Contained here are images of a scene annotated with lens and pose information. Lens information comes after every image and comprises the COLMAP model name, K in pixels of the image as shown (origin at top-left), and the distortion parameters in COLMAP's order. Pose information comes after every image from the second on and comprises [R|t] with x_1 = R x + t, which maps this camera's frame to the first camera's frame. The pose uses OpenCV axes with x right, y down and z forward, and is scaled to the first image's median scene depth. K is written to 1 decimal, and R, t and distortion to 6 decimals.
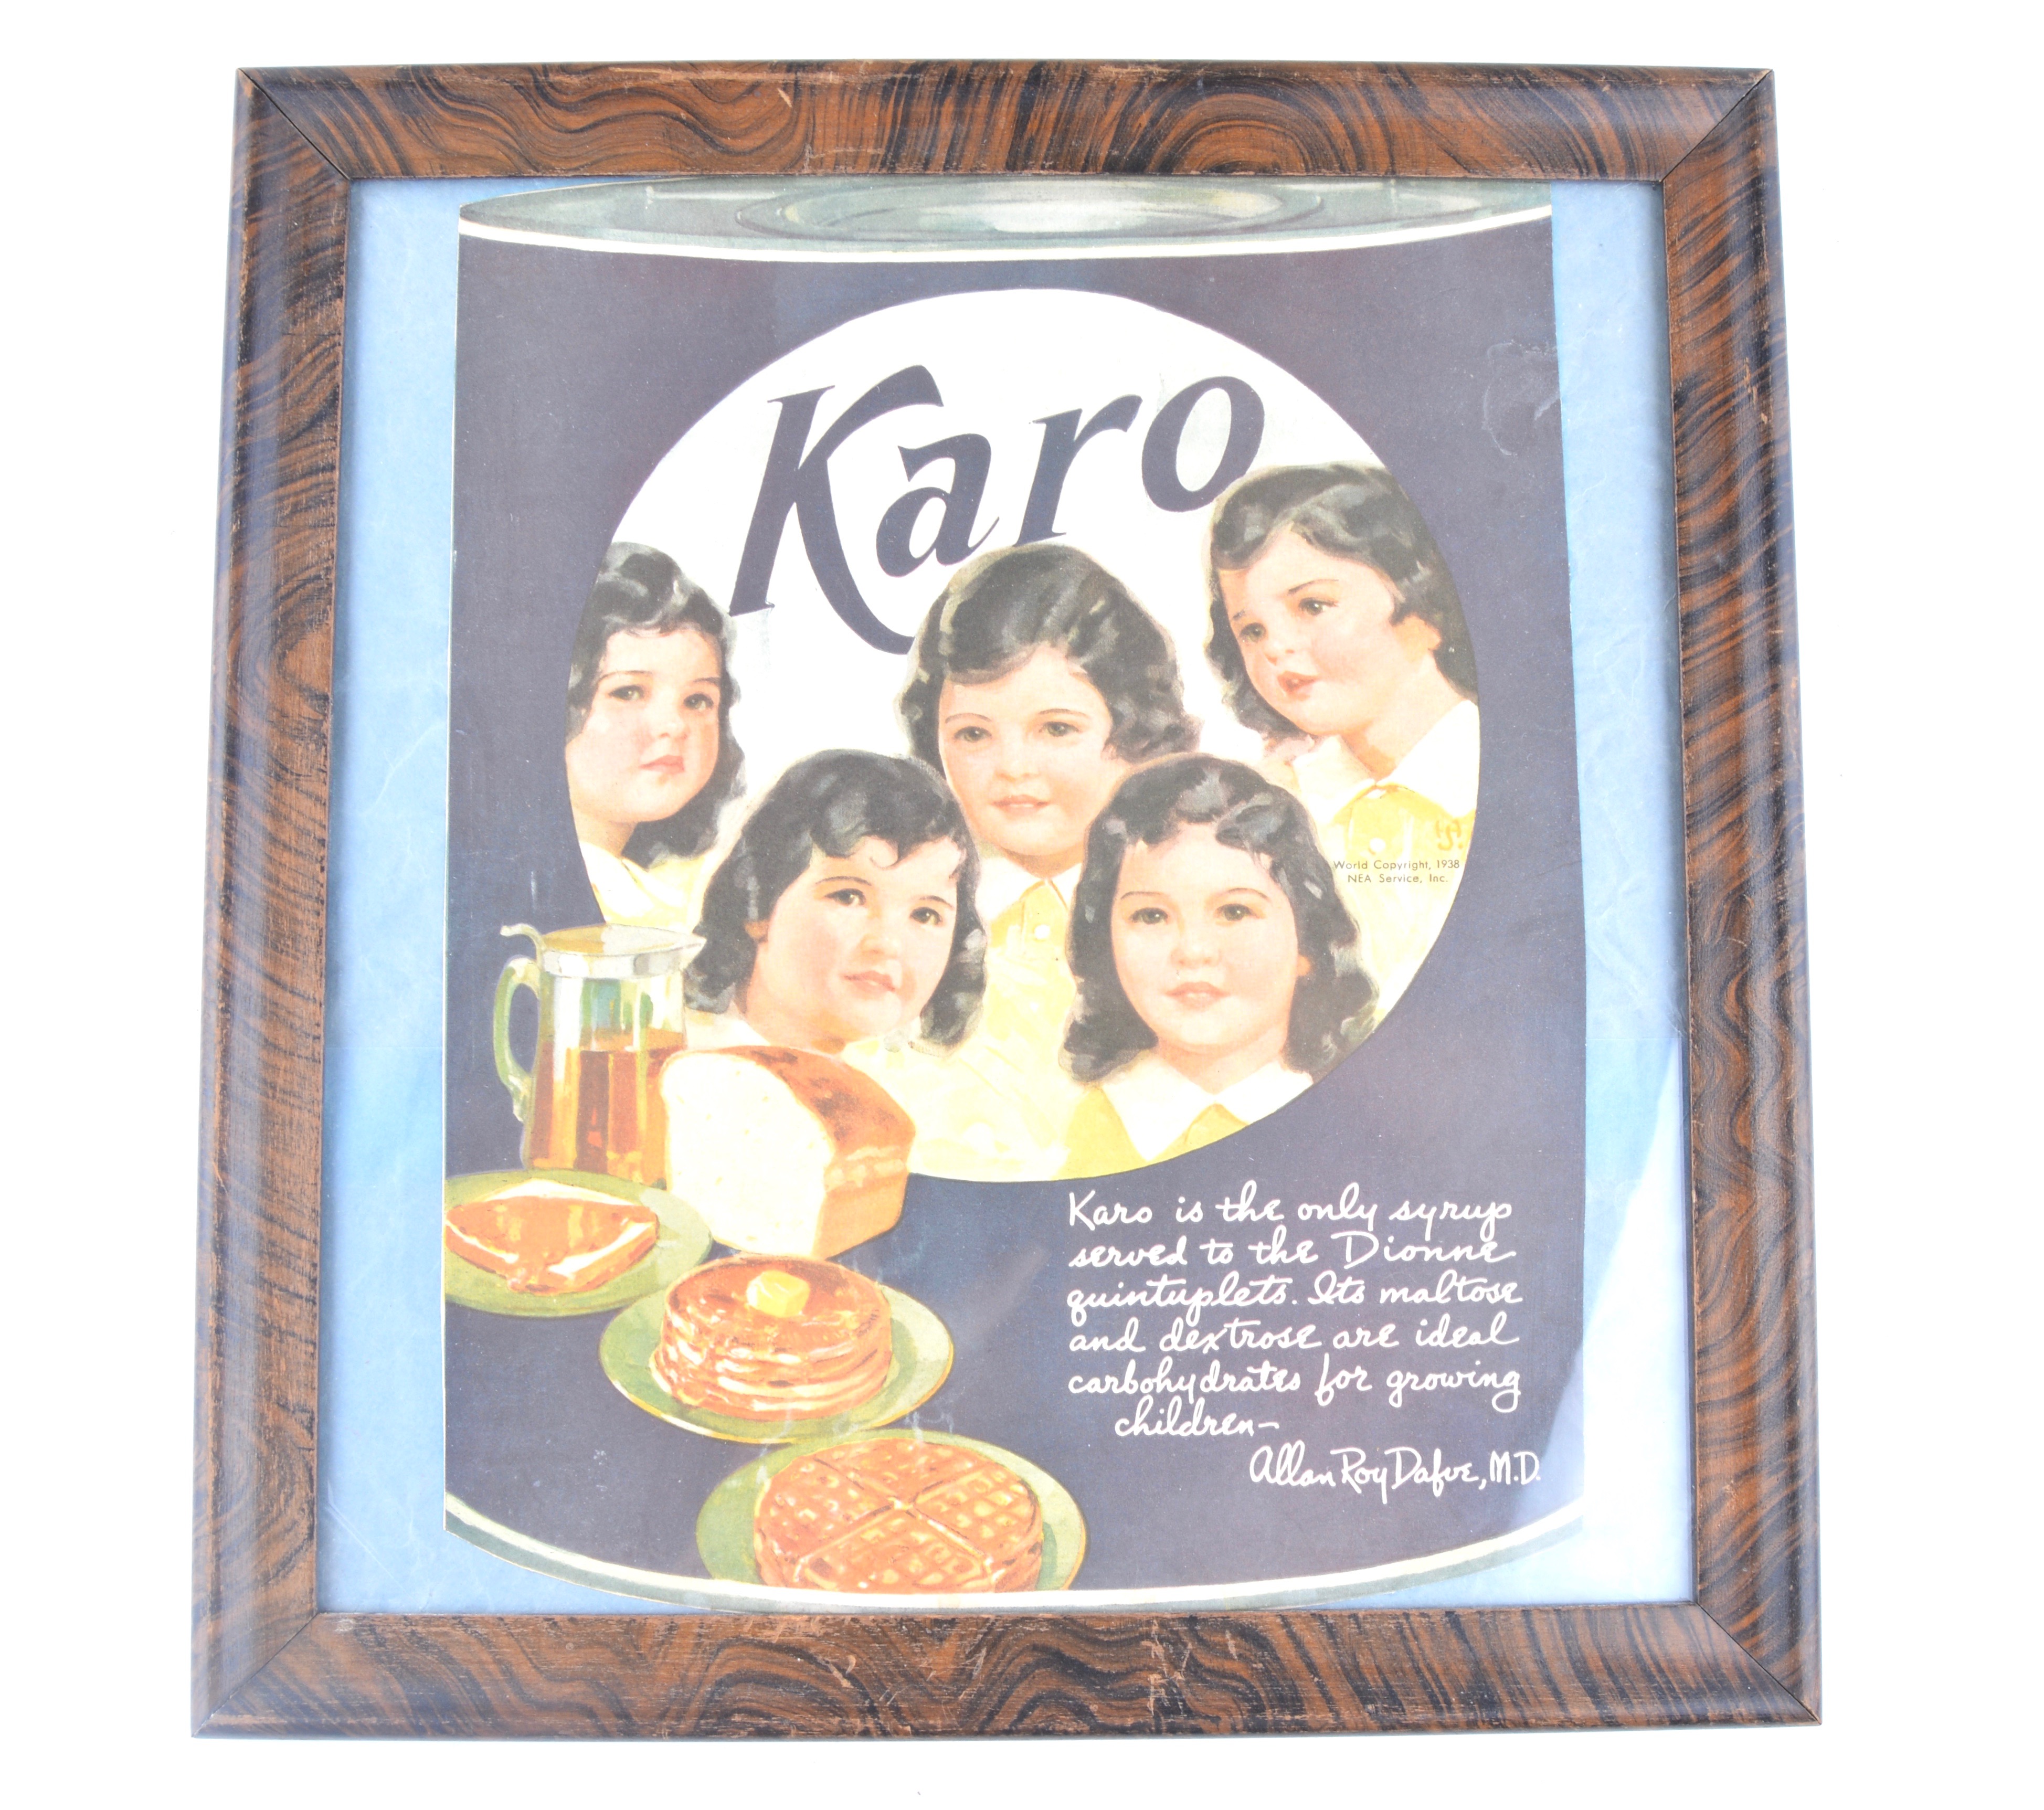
lens RADIAL K [[1821.1, 0, 1020.4], [0, 1821.1, 907.8], [0, 0, 1]] dist [0.014818, 0.009254]
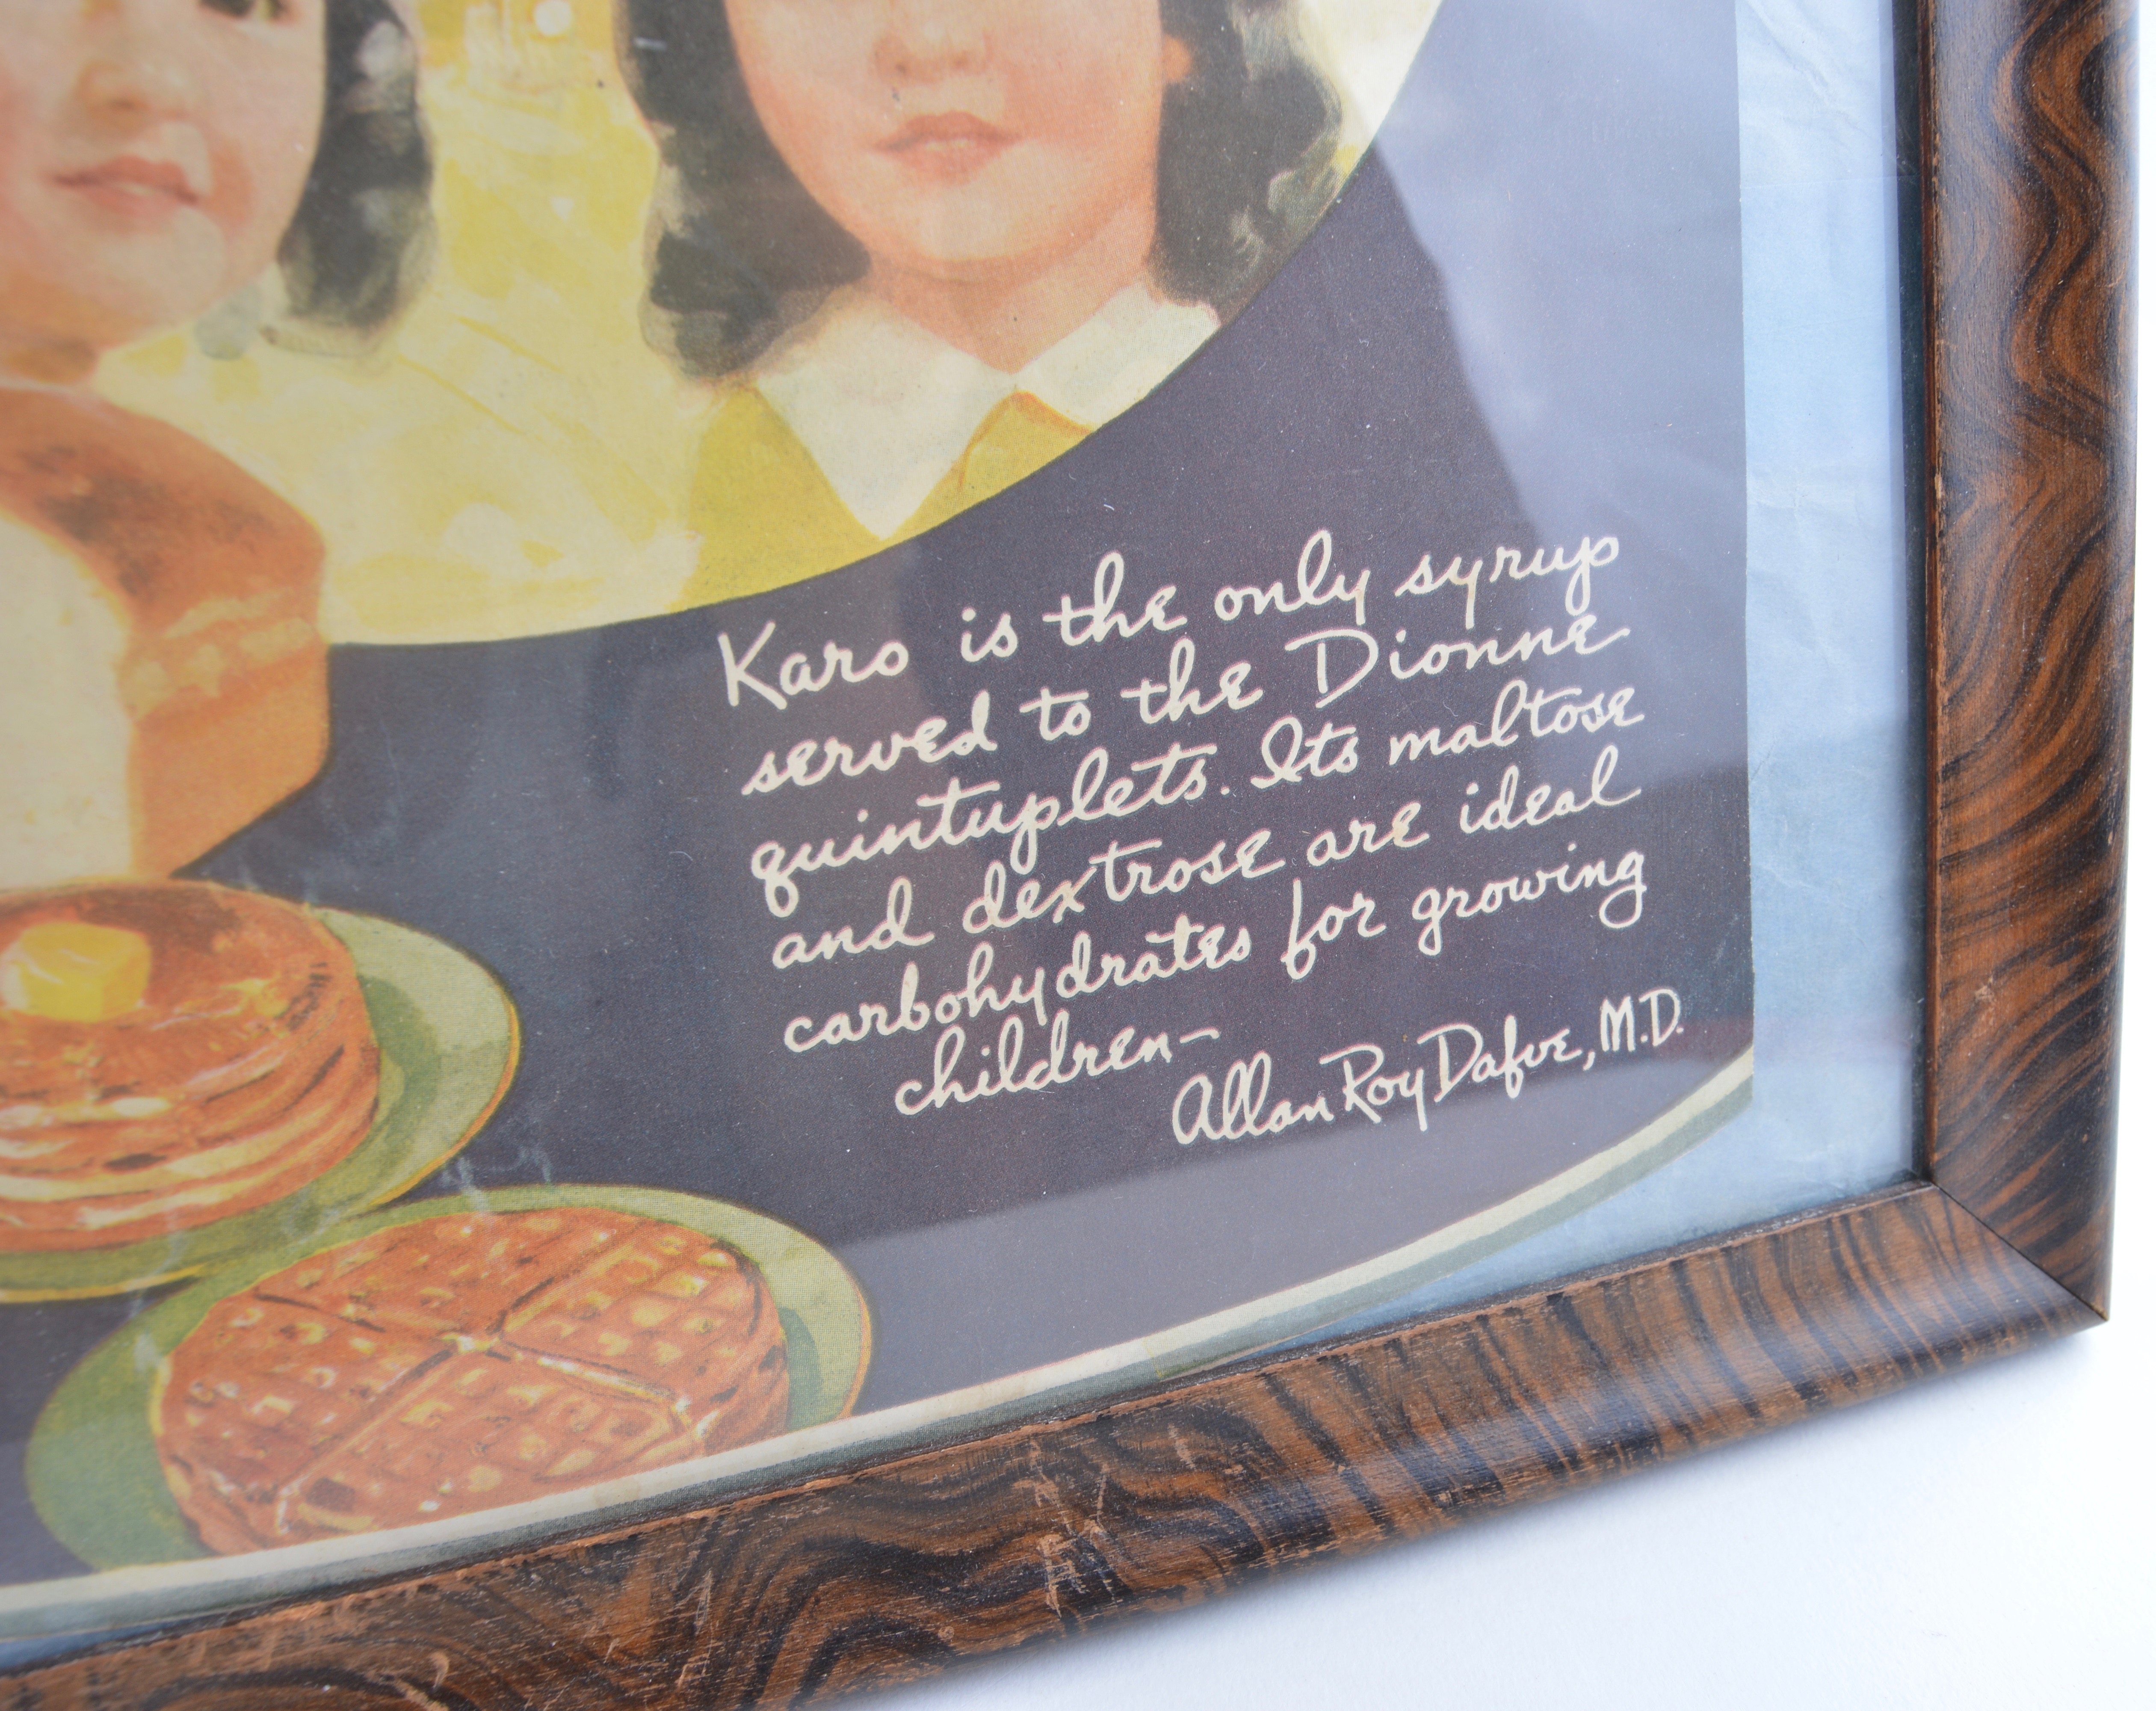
lens RADIAL K [[1909.5, 0, 1267.0], [0, 1909.5, 870.6], [0, 0, 1]] dist [-0.117261, 0.042016]
pose [[0.941444, -0.176591, 0.287226, 0.011219], [0.050789, 0.916428, 0.396963, 0.034798], [-0.333322, -0.359130, 0.871735, 0.549161]]
